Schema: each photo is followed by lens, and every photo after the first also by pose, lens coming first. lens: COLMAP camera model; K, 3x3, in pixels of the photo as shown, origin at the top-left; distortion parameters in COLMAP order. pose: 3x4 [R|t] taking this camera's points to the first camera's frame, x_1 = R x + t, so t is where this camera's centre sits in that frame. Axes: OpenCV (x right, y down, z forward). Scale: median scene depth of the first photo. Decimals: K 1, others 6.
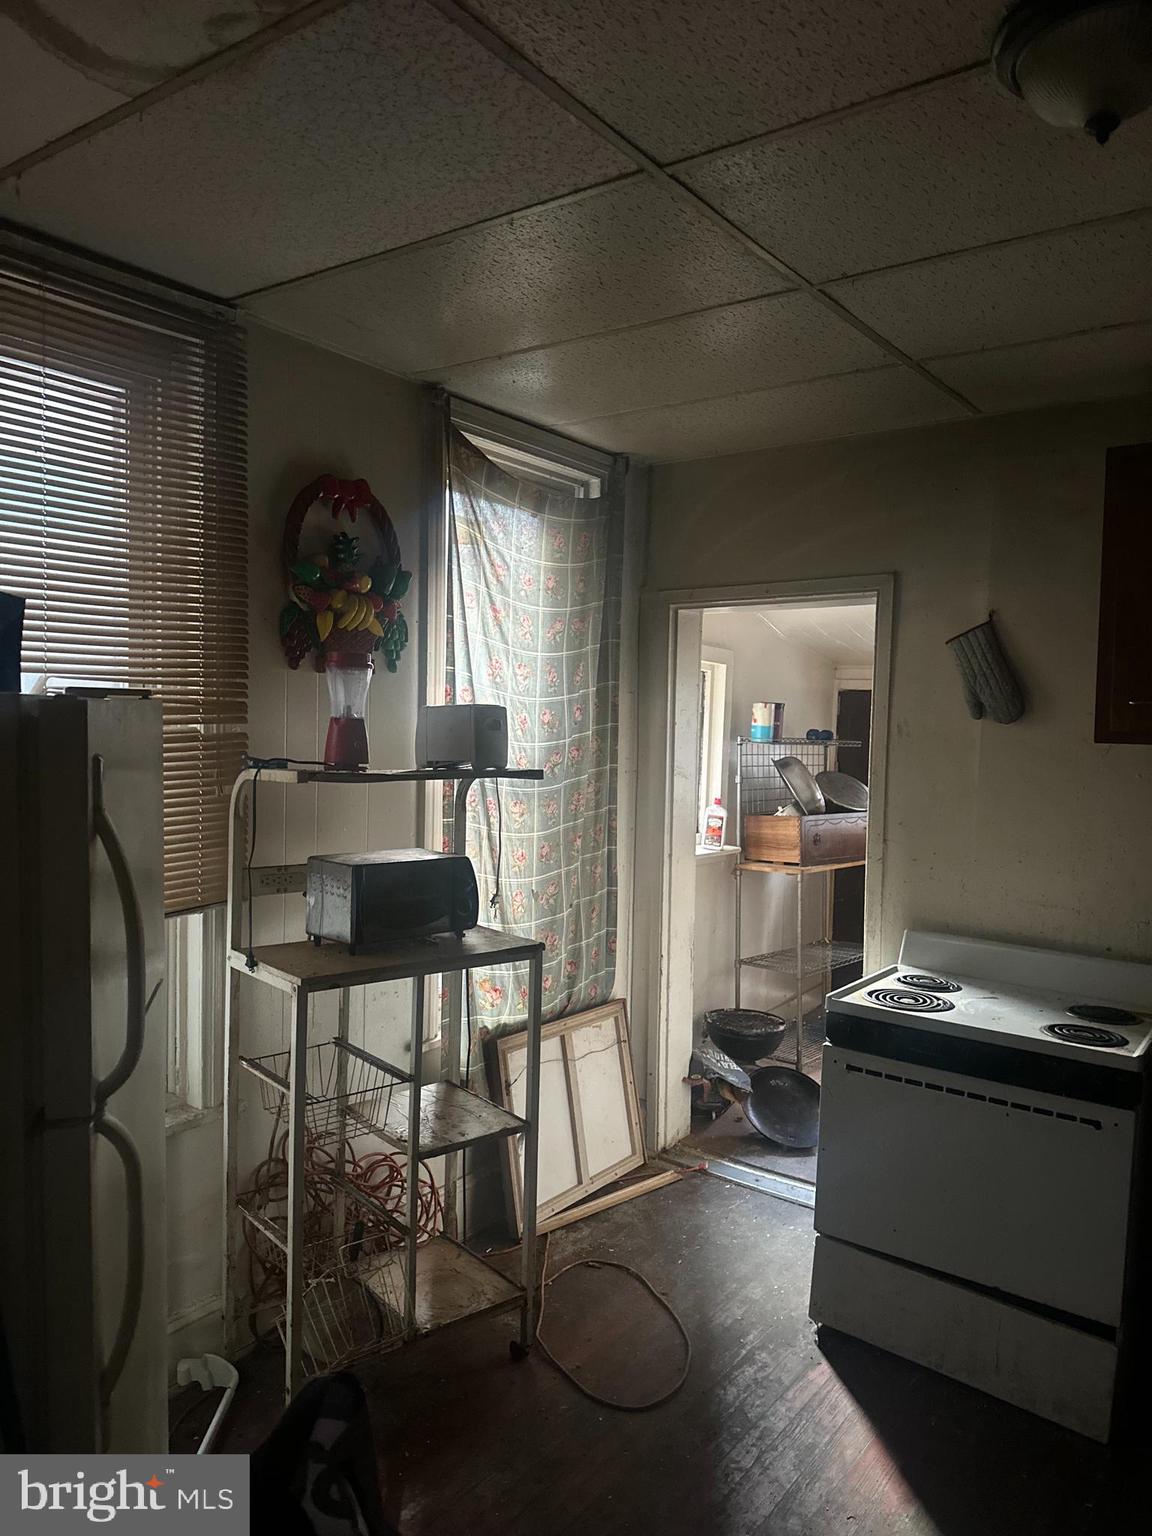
lens RADIAL K [[1095.1, 0, 577.2], [0, 1095.1, 767.4], [0, 0, 1]] dist [0.001197, 0.000003]
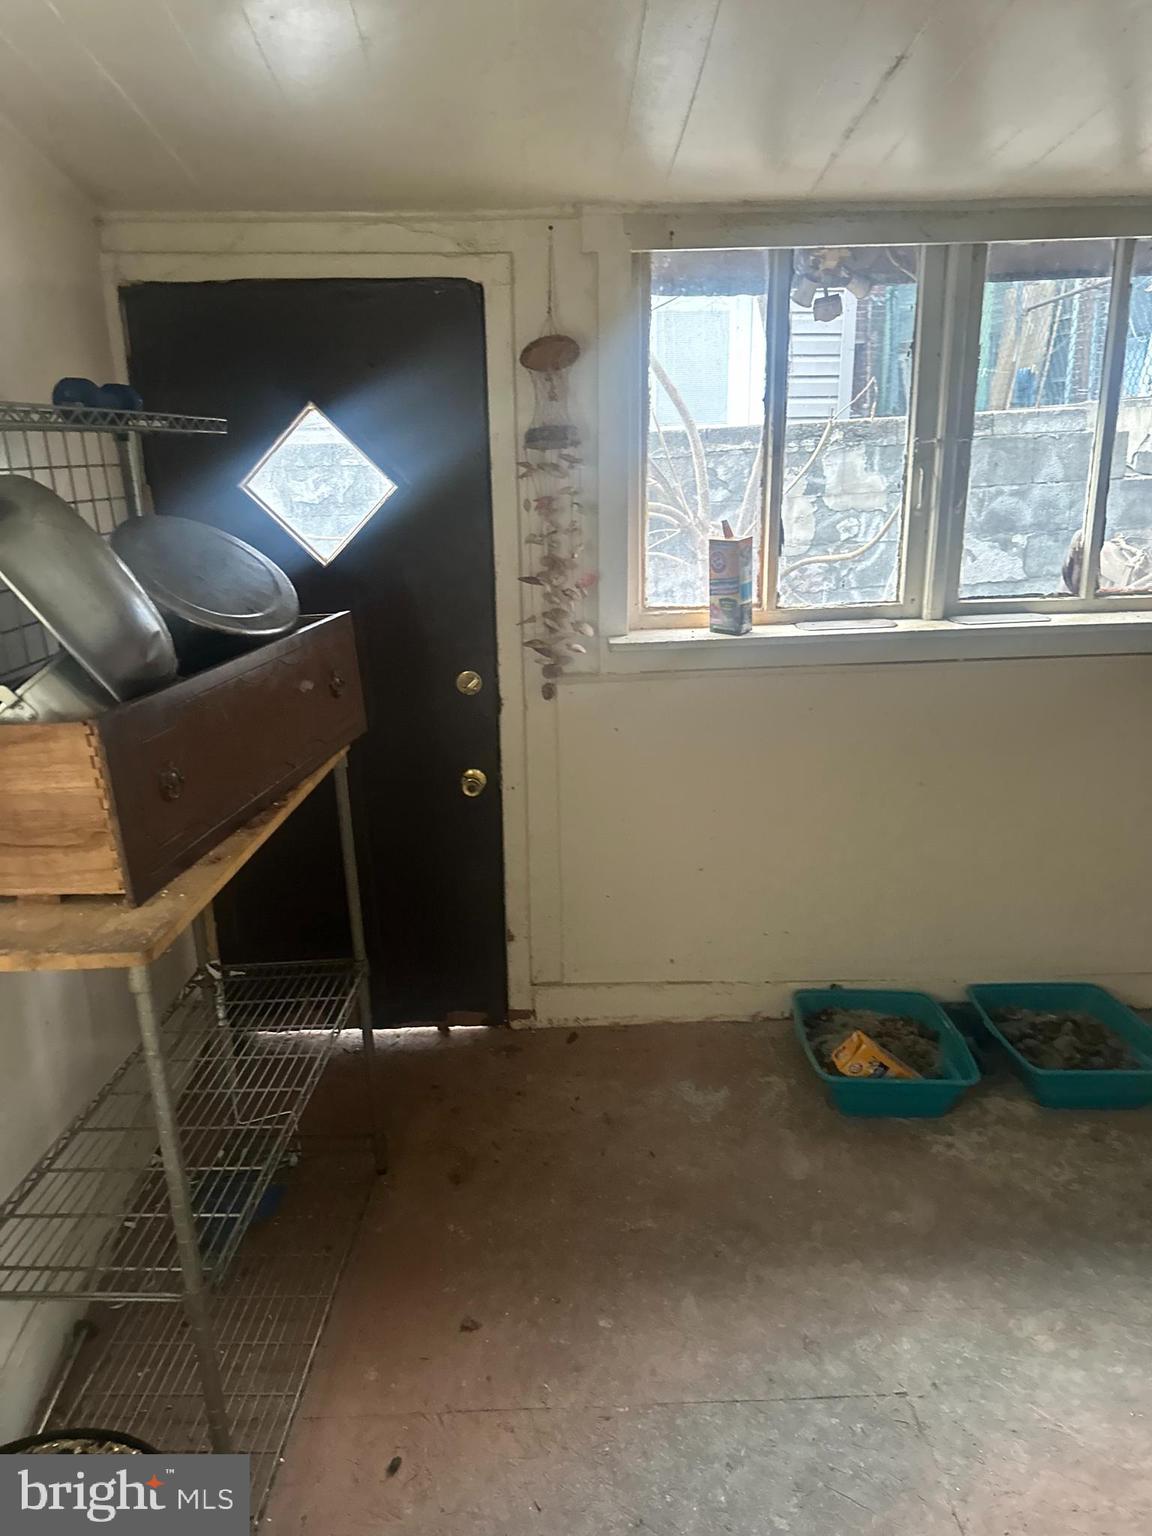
lens RADIAL K [[1095.1, 0, 574.5], [0, 1095.1, 766.5], [0, 0, 1]] dist [0.001197, 0.000003]
pose [[0.801206, -0.215465, 0.558251, 0.145120], [0.064456, 0.958571, 0.277467, -0.007656], [-0.594907, -0.186326, 0.781900, 0.713961]]
